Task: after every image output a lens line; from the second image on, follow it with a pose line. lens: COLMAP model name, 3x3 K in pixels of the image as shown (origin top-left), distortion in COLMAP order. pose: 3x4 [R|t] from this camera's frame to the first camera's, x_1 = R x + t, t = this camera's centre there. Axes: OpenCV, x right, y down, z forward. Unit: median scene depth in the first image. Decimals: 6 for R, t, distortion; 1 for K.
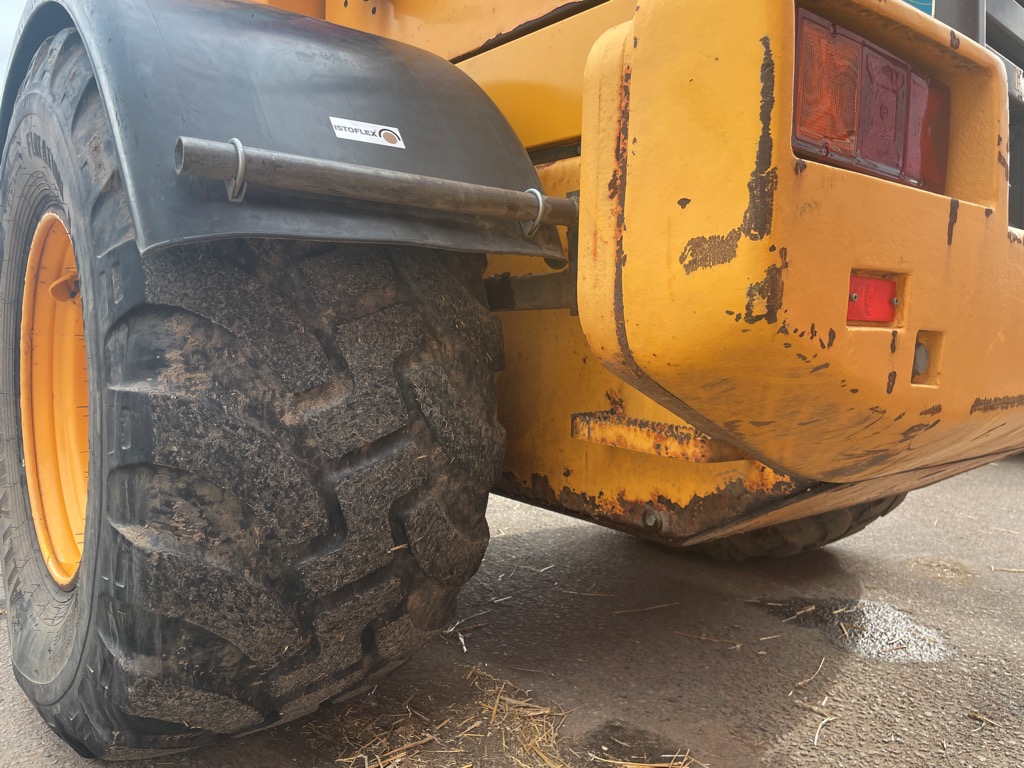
lens RADIAL K [[751.0, 0, 514.5], [0, 751.0, 381.2], [0, 0, 1]] dist [0.110932, -0.154218]
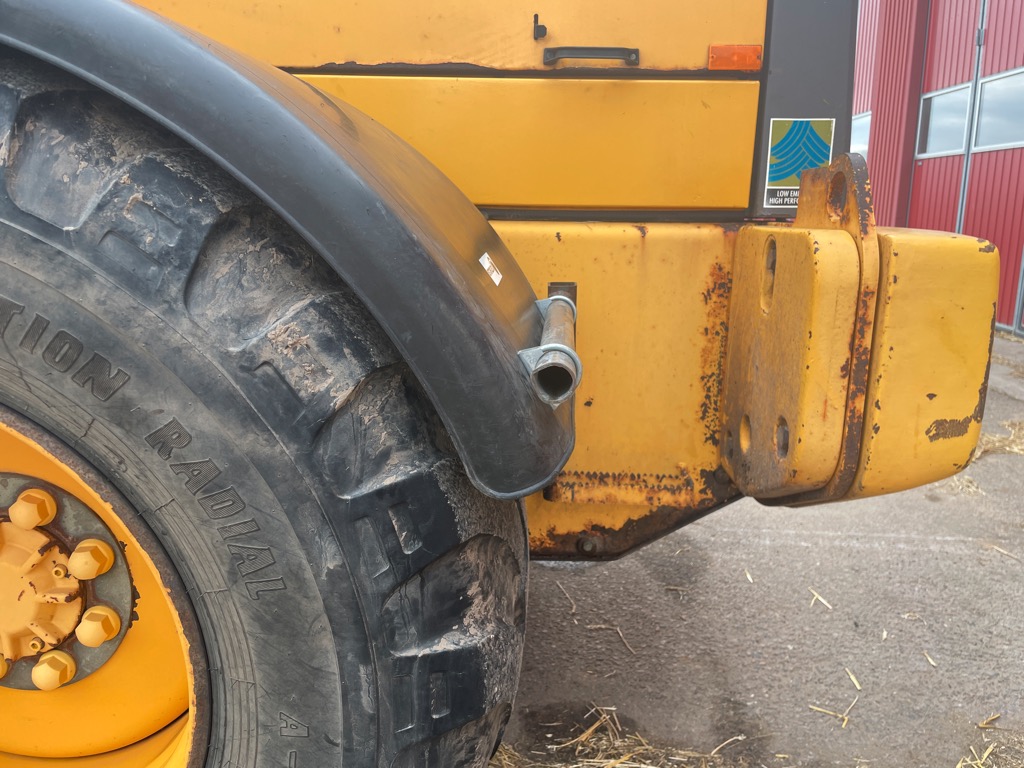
lens RADIAL K [[755.1, 0, 512.0], [0, 755.1, 384.0], [0, 0, 1]] dist [0.067479, -0.062958]
pose [[0.676885, -0.180757, 0.713550, -0.960189], [0.064071, 0.980169, 0.187519, -0.406393], [-0.733295, -0.081211, 0.675043, 0.404430]]
